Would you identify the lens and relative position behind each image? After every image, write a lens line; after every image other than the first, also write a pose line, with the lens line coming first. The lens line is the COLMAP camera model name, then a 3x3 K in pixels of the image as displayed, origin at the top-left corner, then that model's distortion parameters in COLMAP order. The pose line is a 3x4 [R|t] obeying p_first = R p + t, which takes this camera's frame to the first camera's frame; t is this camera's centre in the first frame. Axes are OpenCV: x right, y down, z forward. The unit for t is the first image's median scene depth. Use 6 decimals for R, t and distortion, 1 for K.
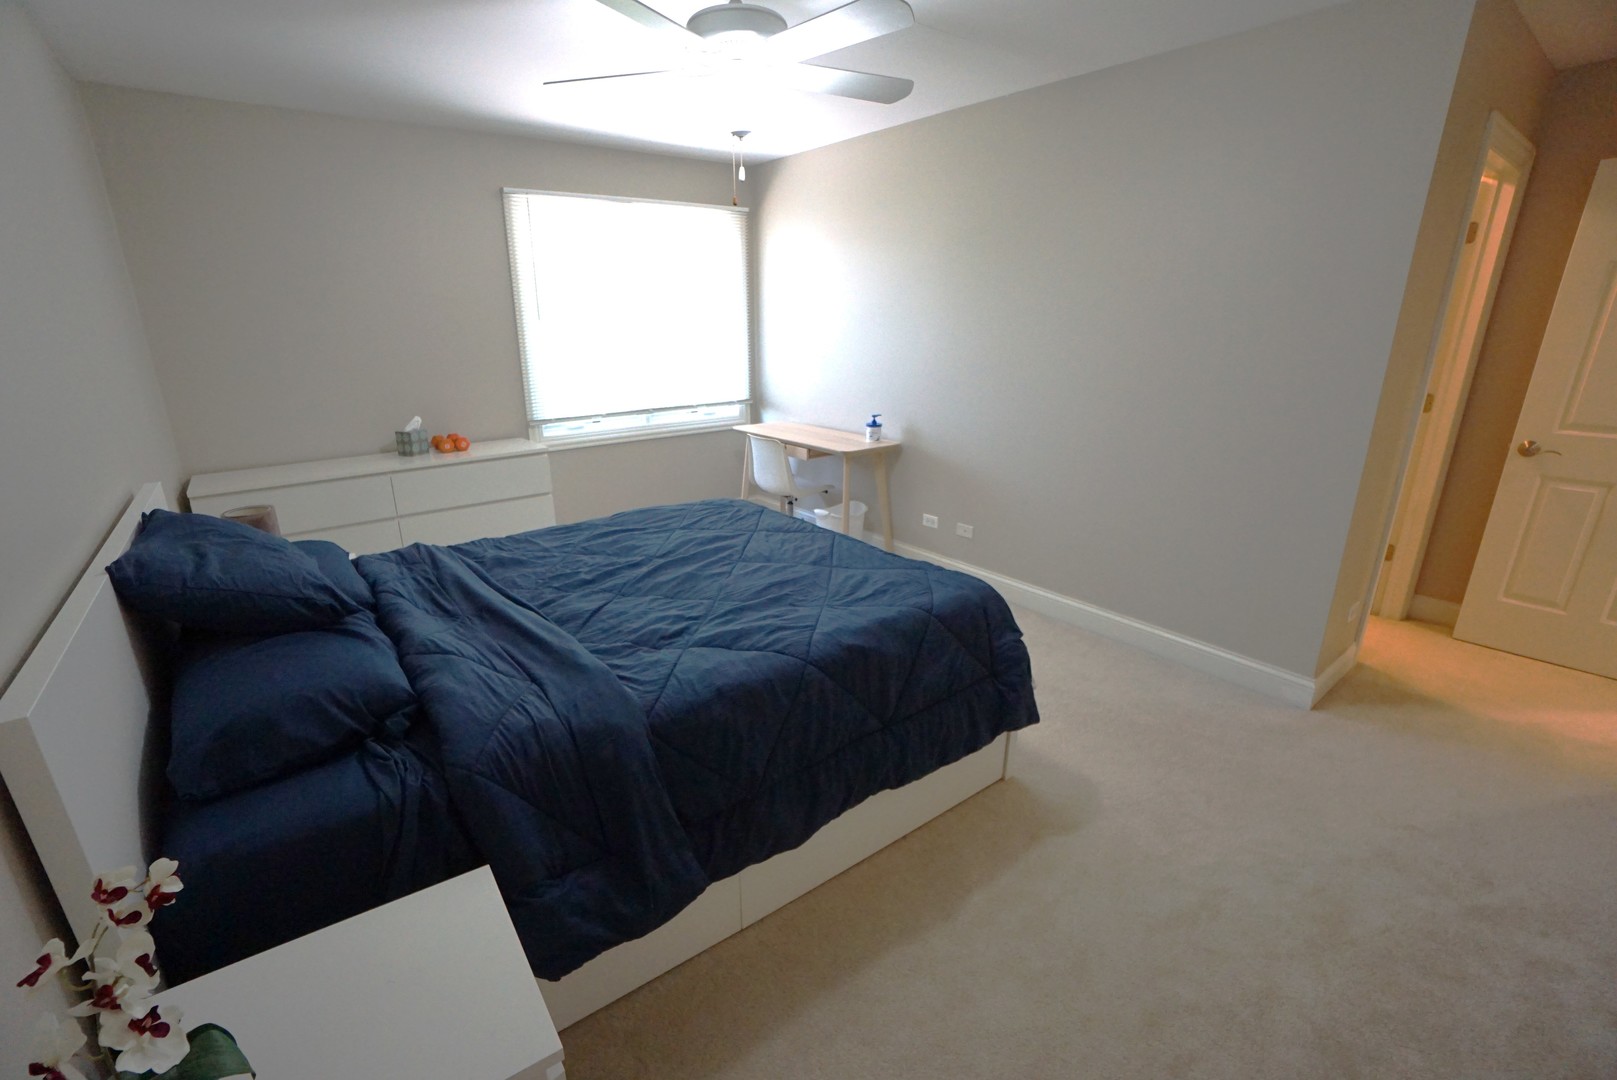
lens RADIAL K [[704.2, 0, 798.3], [0, 704.2, 538.6], [0, 0, 1]] dist [-0.044024, 0.008396]
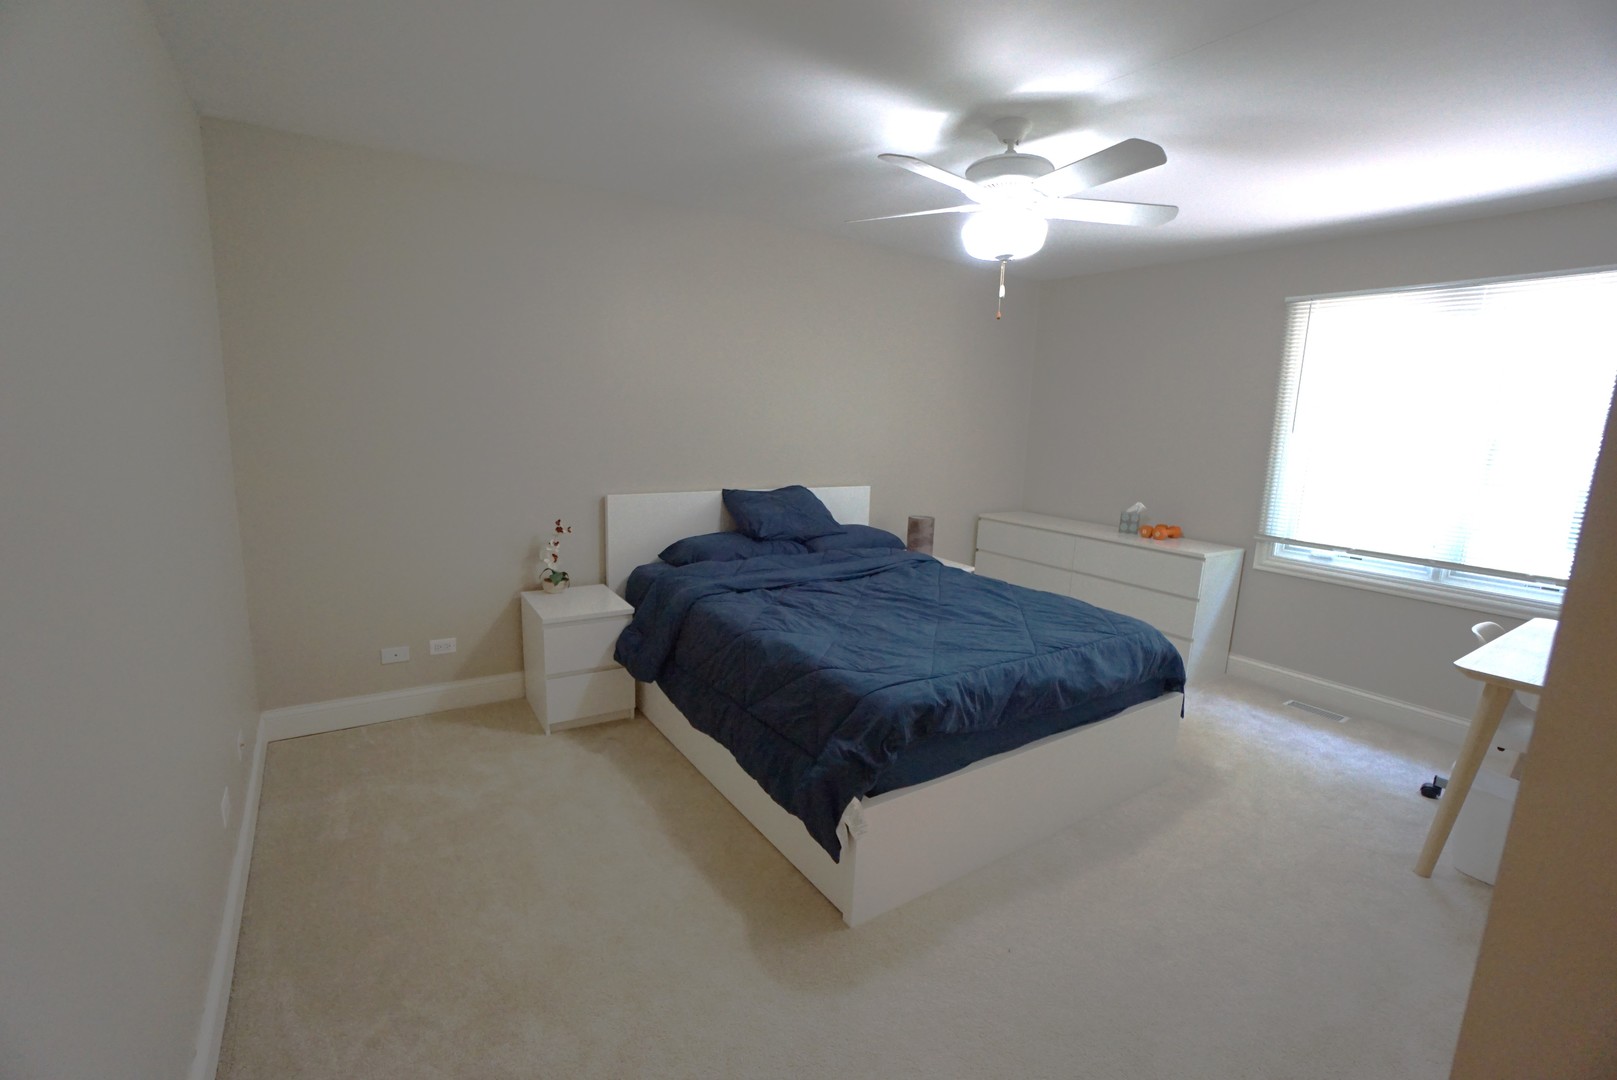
lens RADIAL K [[704.2, 0, 797.5], [0, 704.2, 538.3], [0, 0, 1]] dist [-0.044024, 0.008396]
pose [[-0.039352, 0.185767, -0.981805, 0.632068], [-0.342633, 0.920487, 0.187898, -0.142938], [0.938645, 0.343793, 0.027426, 0.448530]]
